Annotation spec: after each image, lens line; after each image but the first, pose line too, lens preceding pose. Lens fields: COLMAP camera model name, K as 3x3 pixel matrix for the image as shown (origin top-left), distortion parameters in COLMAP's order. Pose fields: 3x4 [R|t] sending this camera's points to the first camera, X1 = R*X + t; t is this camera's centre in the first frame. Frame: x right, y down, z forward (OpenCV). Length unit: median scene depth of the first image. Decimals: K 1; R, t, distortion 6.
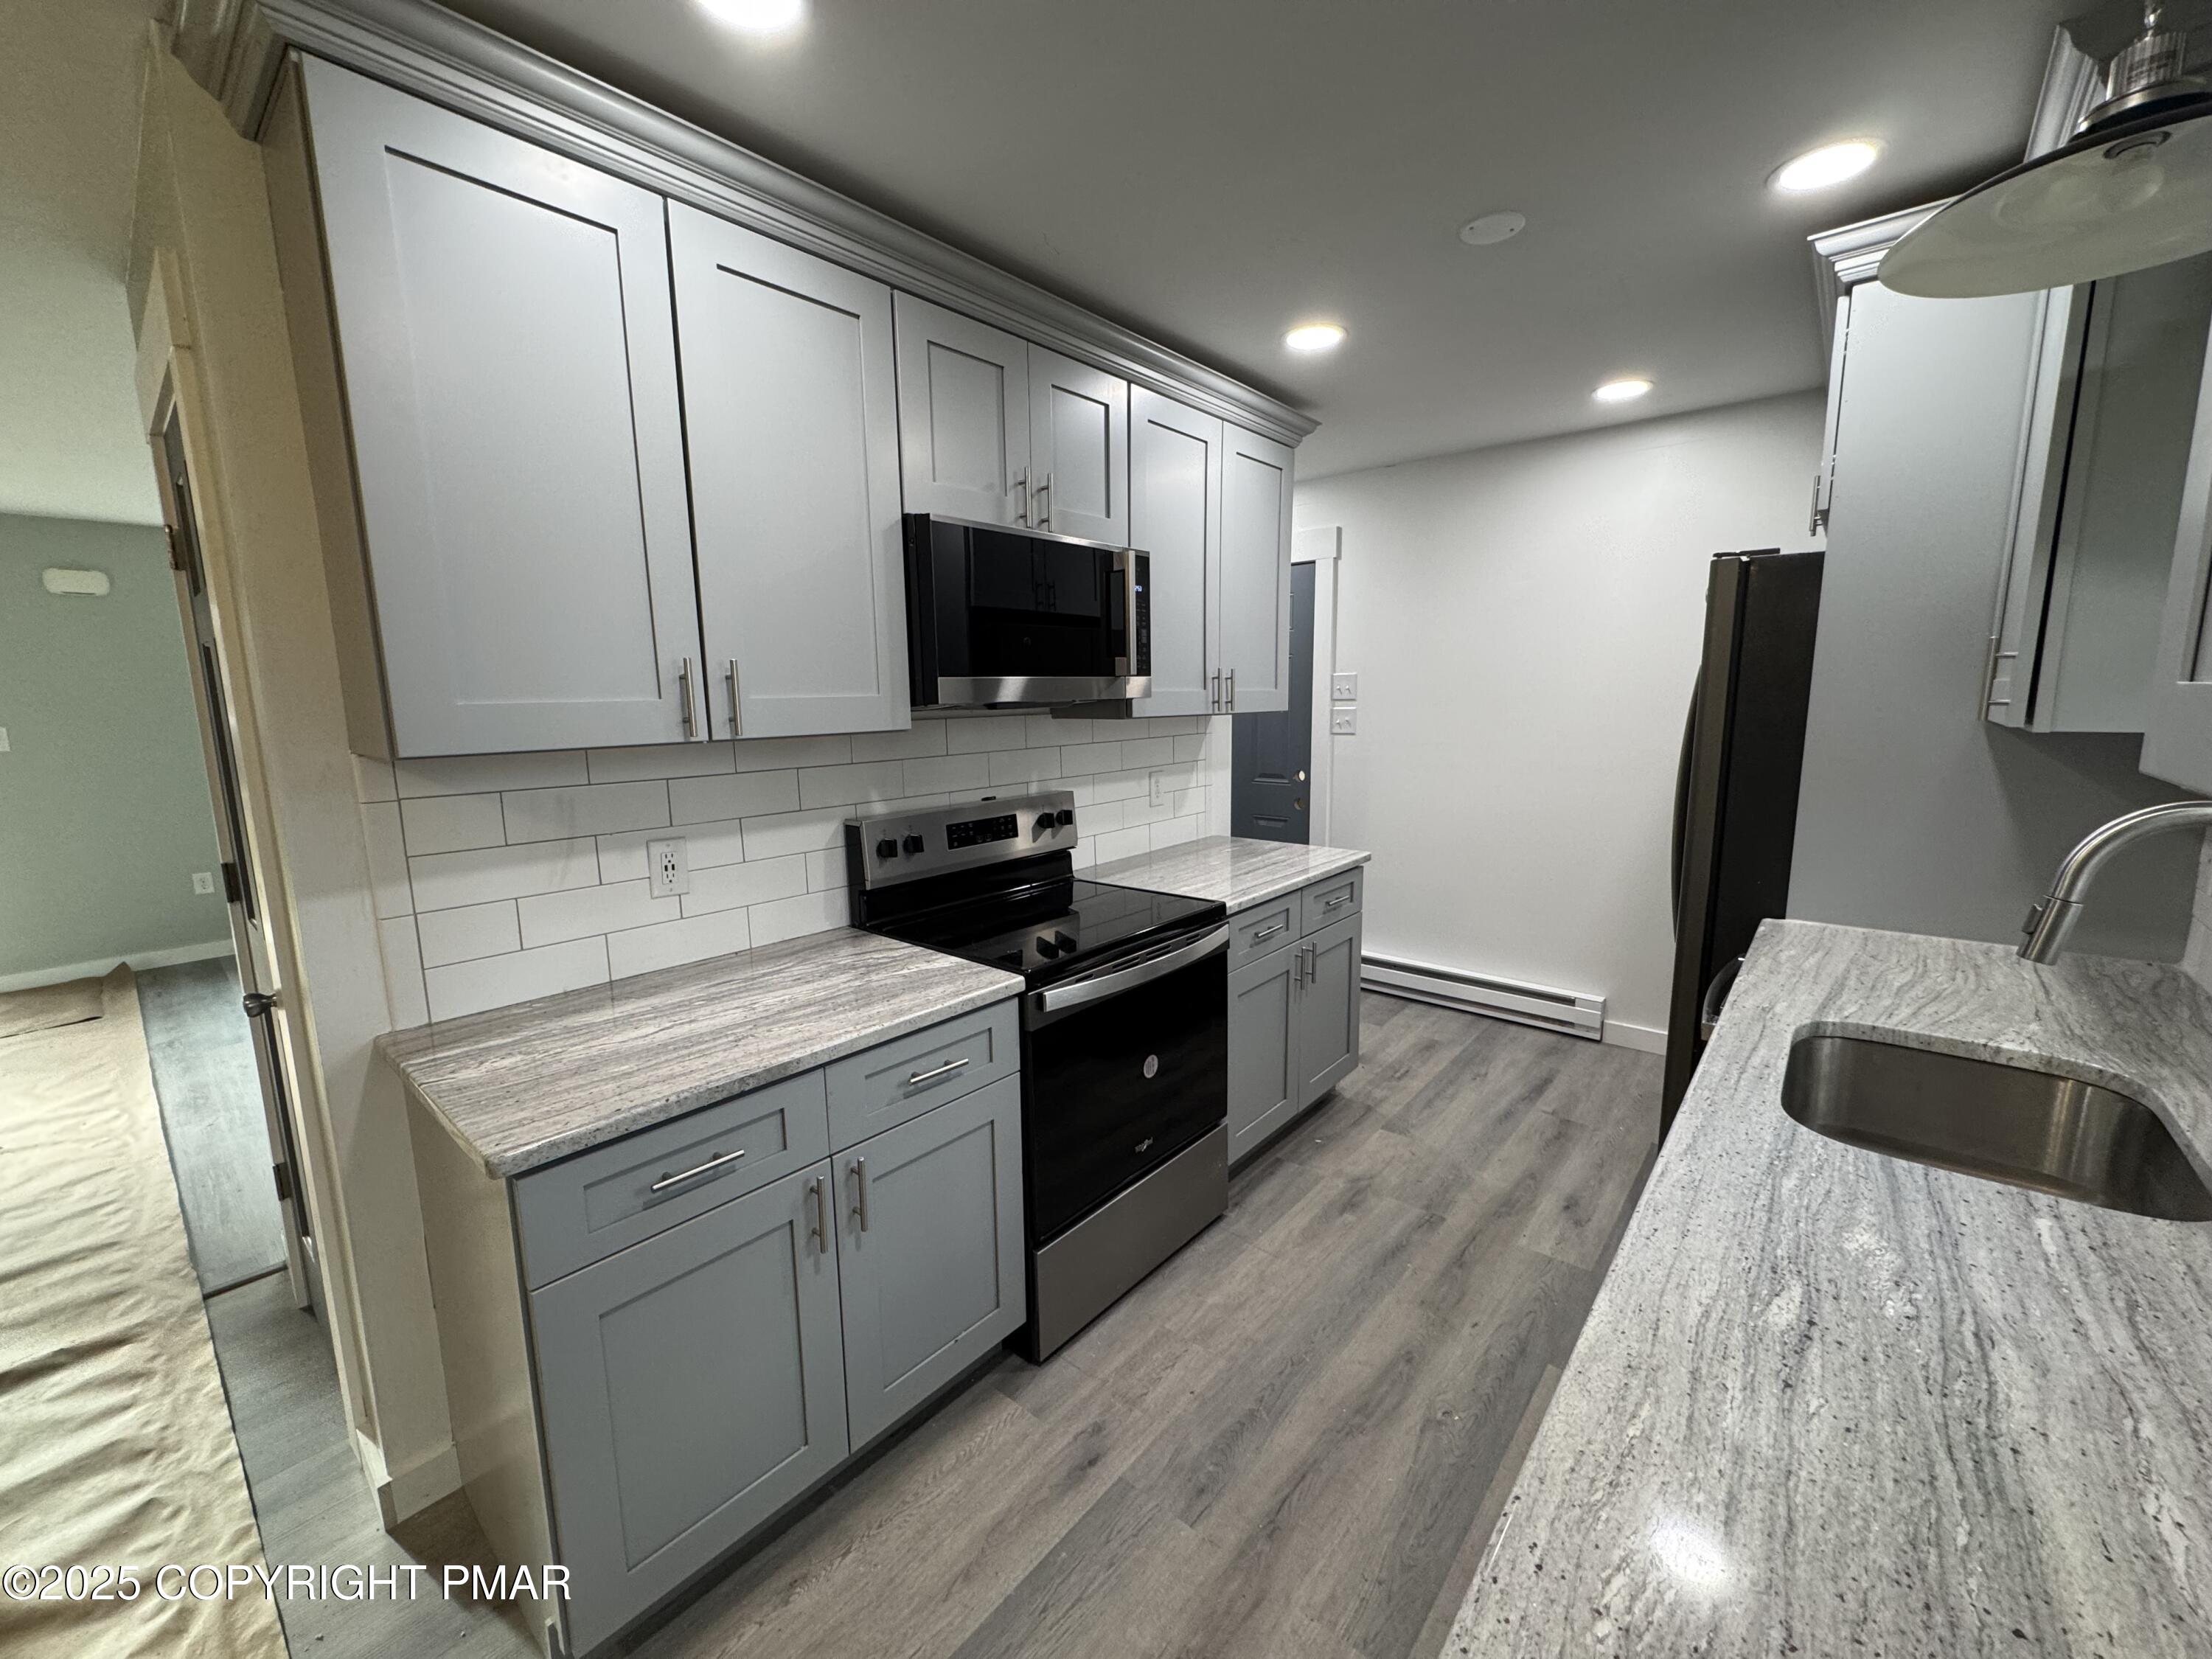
lens RADIAL K [[882.7, 0, 1107.7], [0, 882.7, 831.1], [0, 0, 1]] dist [-0.000583, 0.000977]
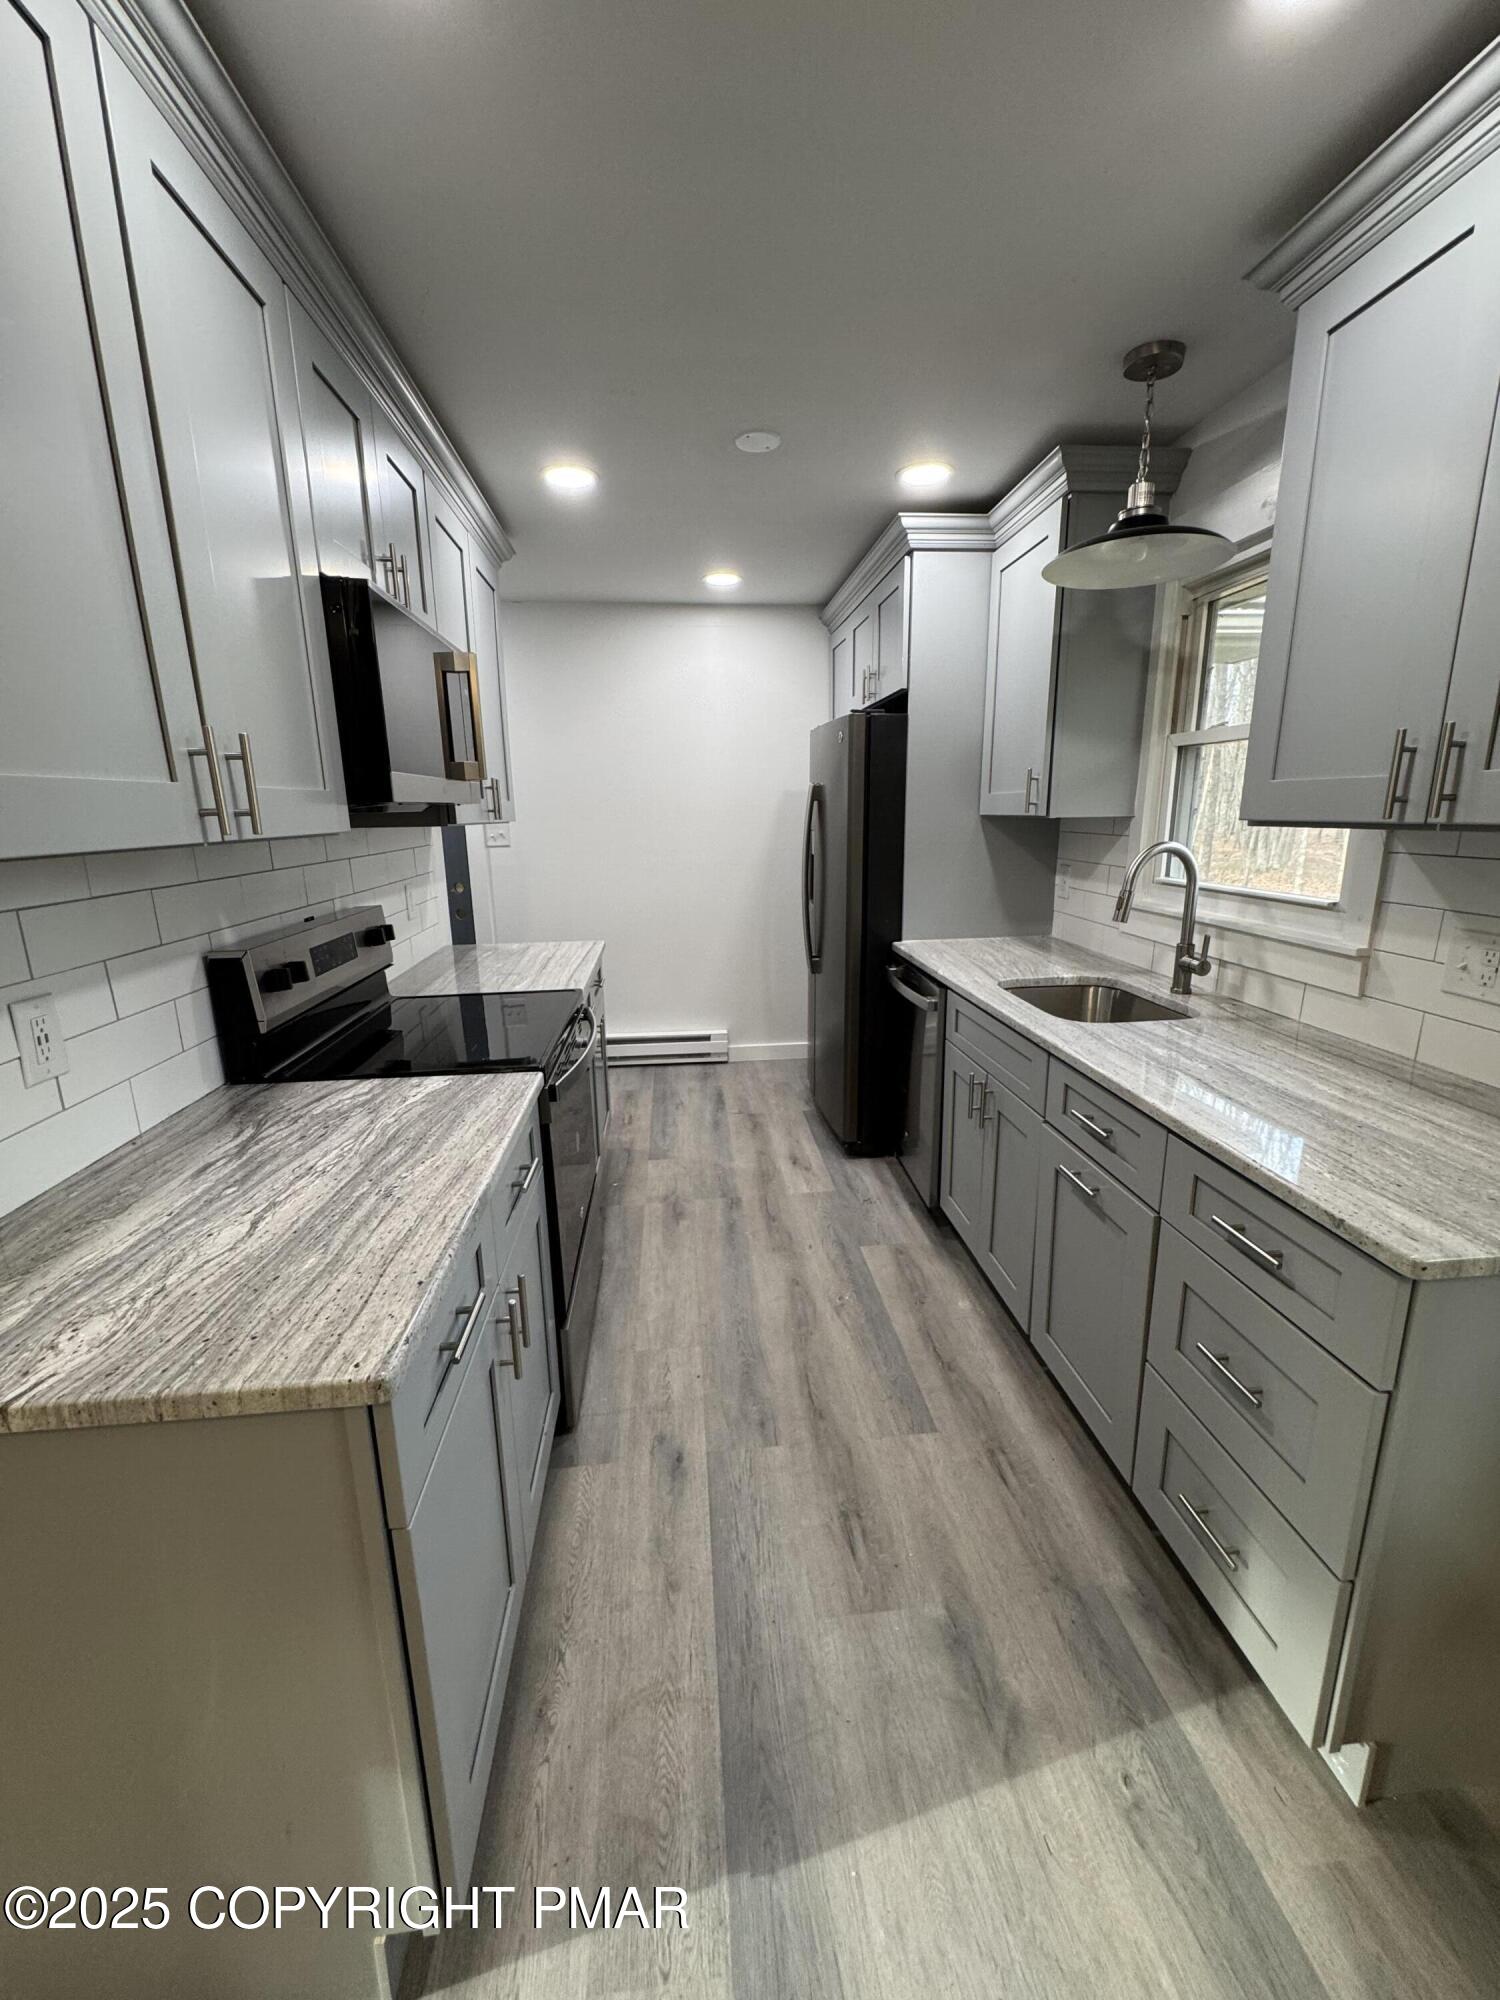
lens RADIAL K [[798.1, 0, 753.8], [0, 798.1, 997.3], [0, 0, 1]] dist [-0.000583, 0.000977]
pose [[0.690946, -0.162017, 0.704517, -0.534478], [0.117397, 0.986773, 0.111790, 0.004547], [-0.713310, 0.005467, 0.700827, 0.167038]]
